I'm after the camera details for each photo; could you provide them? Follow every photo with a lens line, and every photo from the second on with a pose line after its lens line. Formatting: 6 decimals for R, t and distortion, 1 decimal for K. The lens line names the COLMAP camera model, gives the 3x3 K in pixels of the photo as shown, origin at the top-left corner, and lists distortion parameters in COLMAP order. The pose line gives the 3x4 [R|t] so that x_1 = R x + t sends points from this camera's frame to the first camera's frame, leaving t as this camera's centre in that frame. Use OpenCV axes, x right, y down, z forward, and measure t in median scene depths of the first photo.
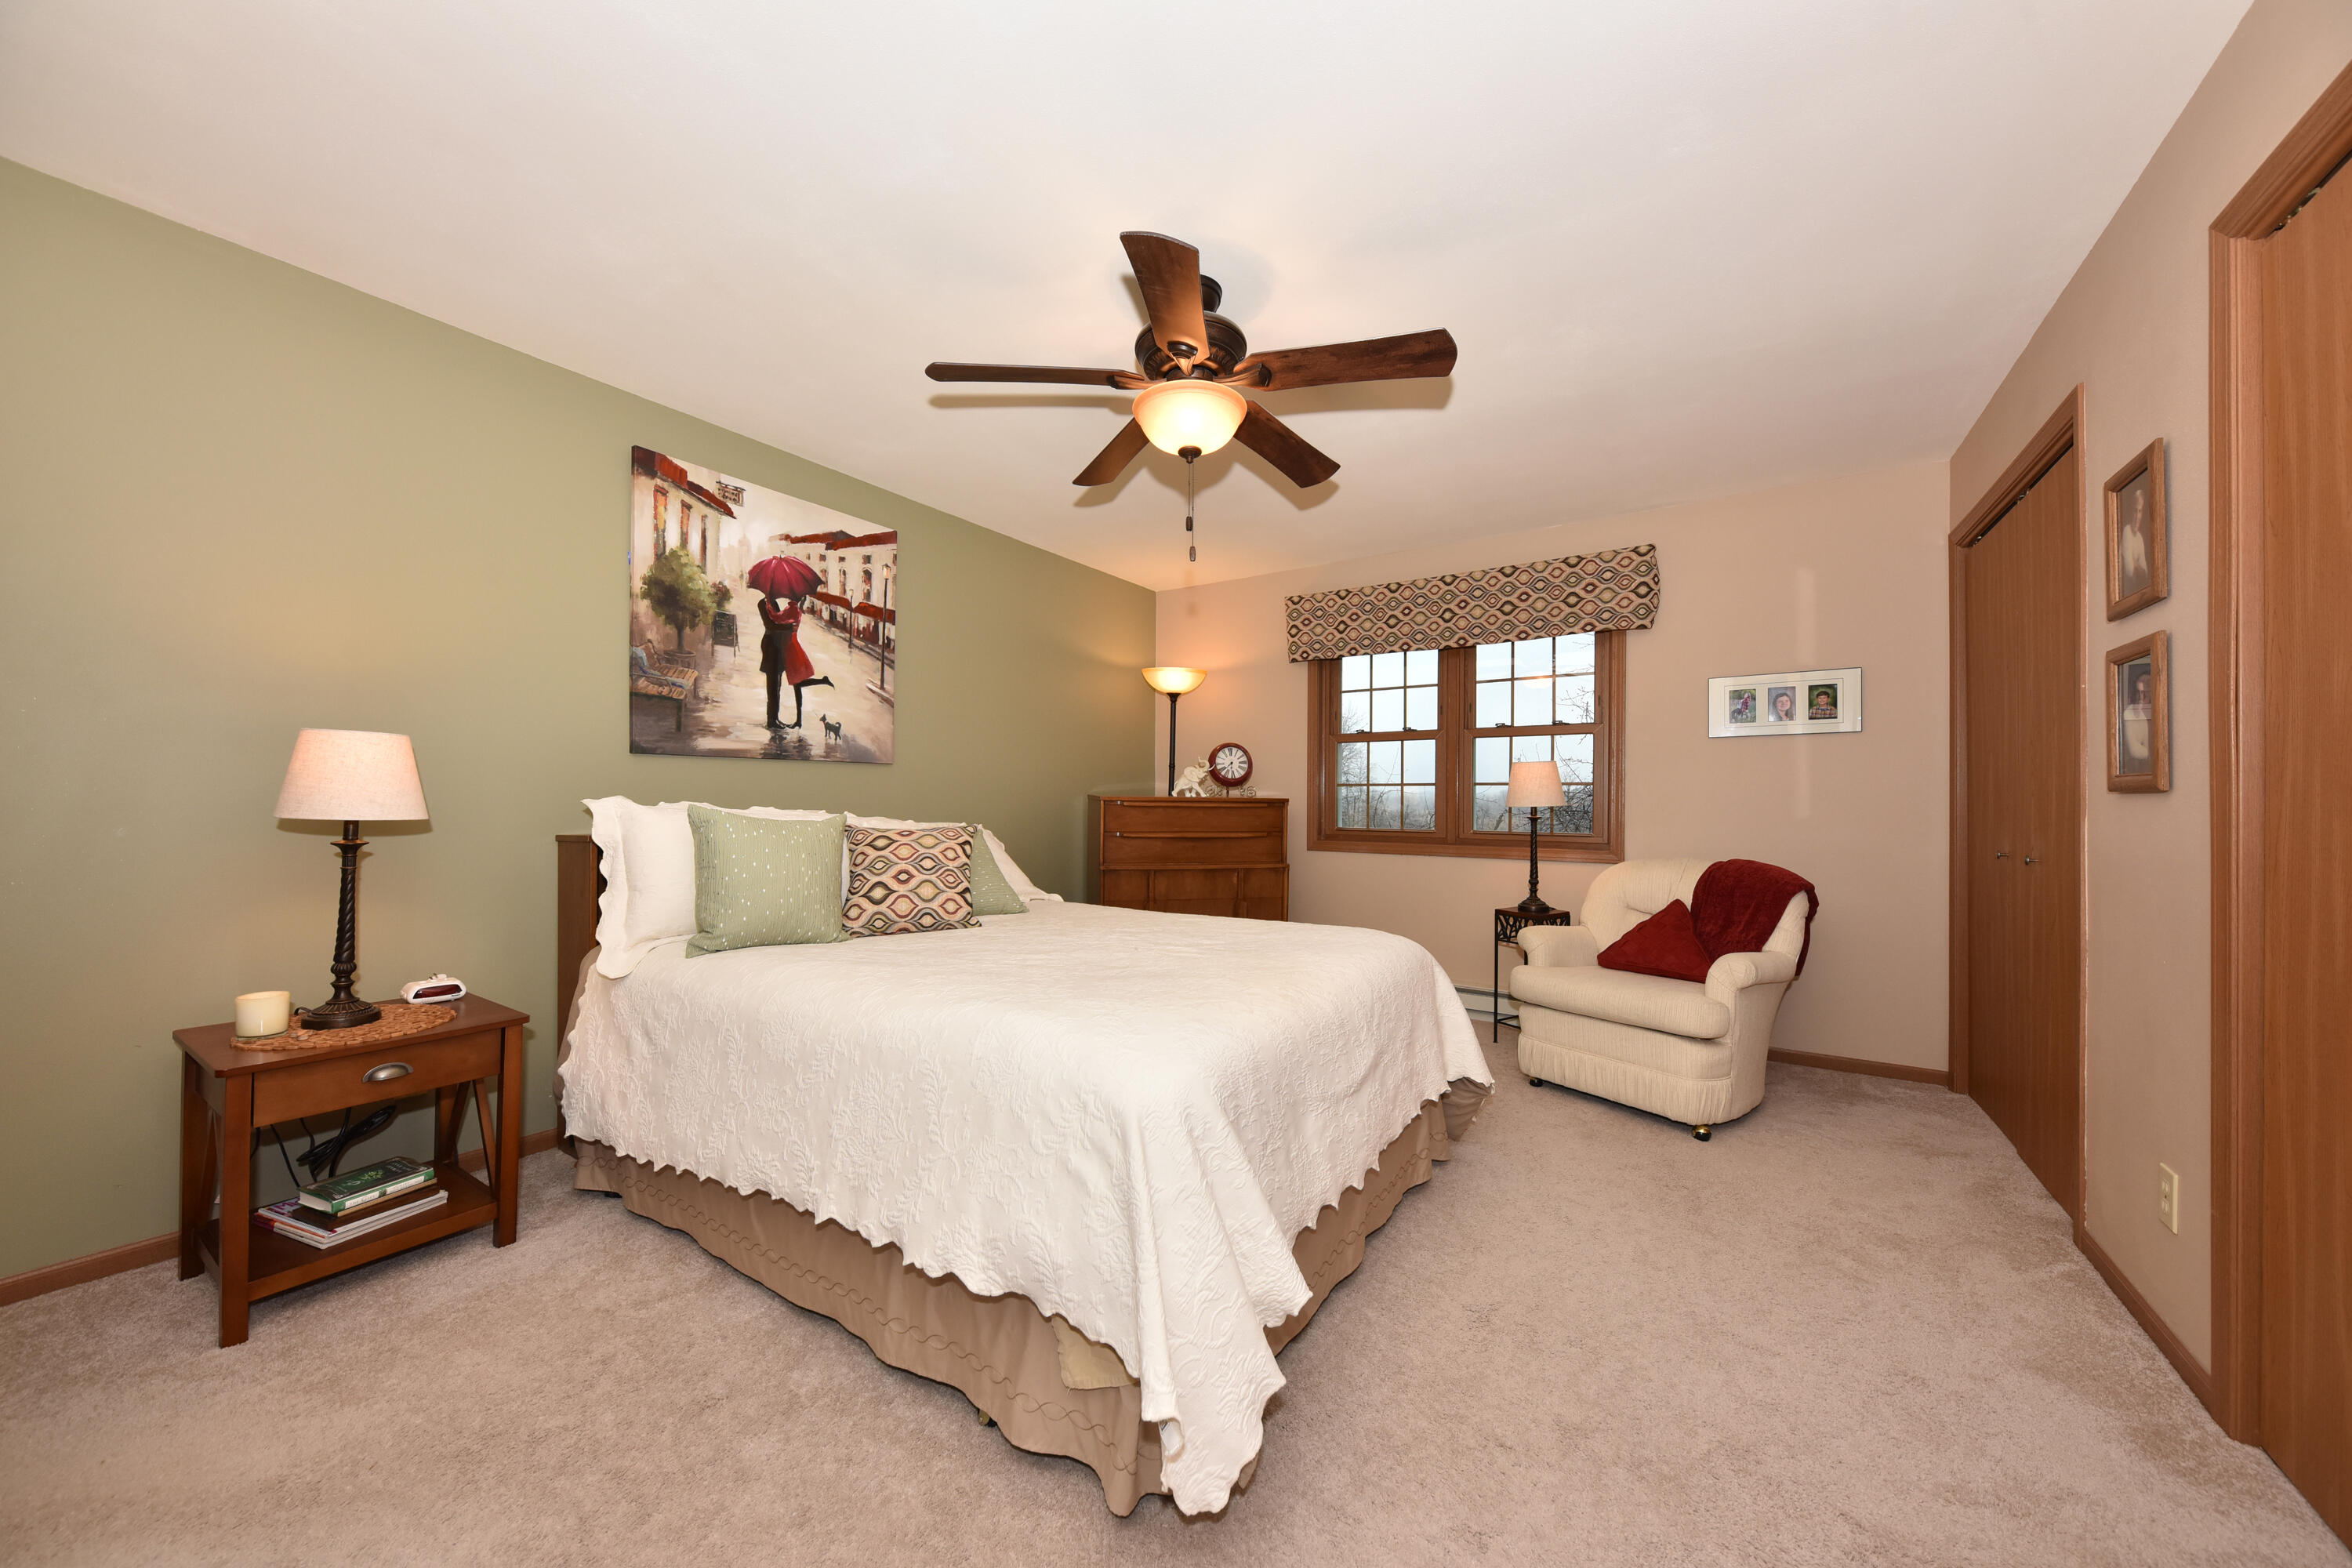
lens RADIAL K [[824.5, 0, 1170.1], [0, 824.5, 779.0], [0, 0, 1]] dist [0.012577, -0.000032]
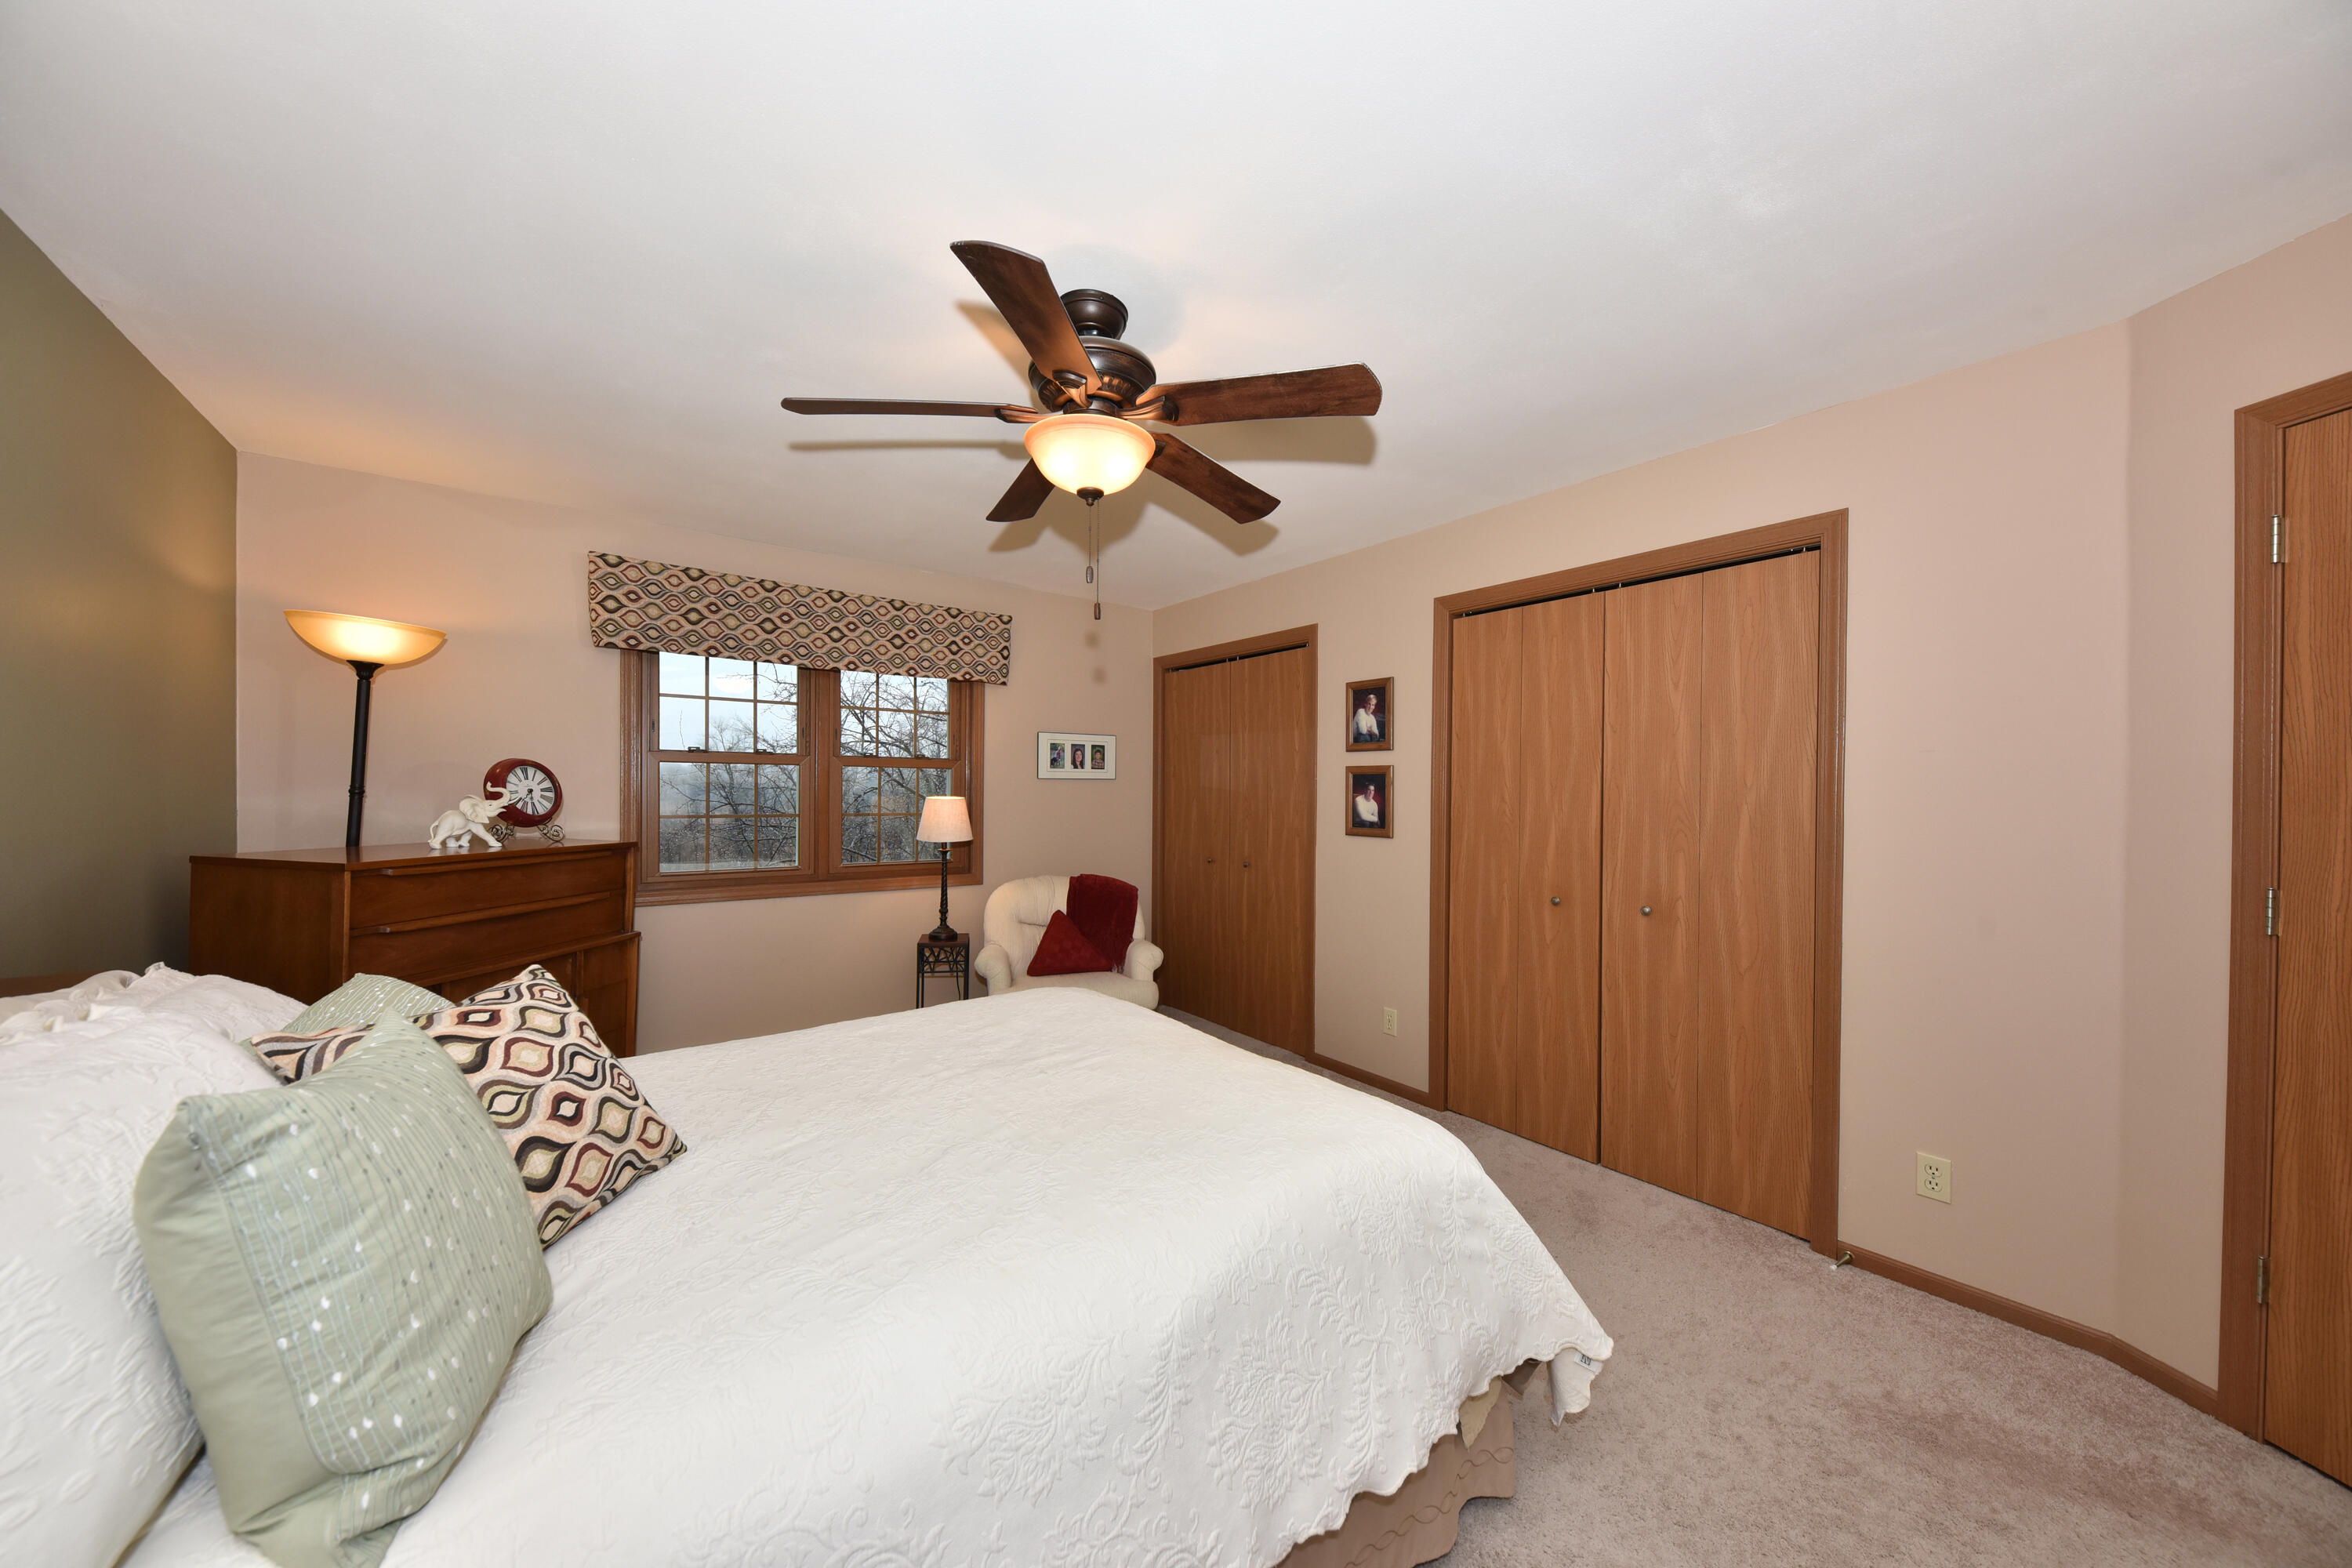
lens RADIAL K [[805.4, 0, 1180.9], [0, 805.4, 798.3], [0, 0, 1]] dist [0.012381, -0.007367]
pose [[0.286281, 0.004430, 0.958135, -0.451675], [-0.001194, 0.999990, -0.004266, -0.014040], [-0.958145, 0.000077, 0.286284, 0.414417]]
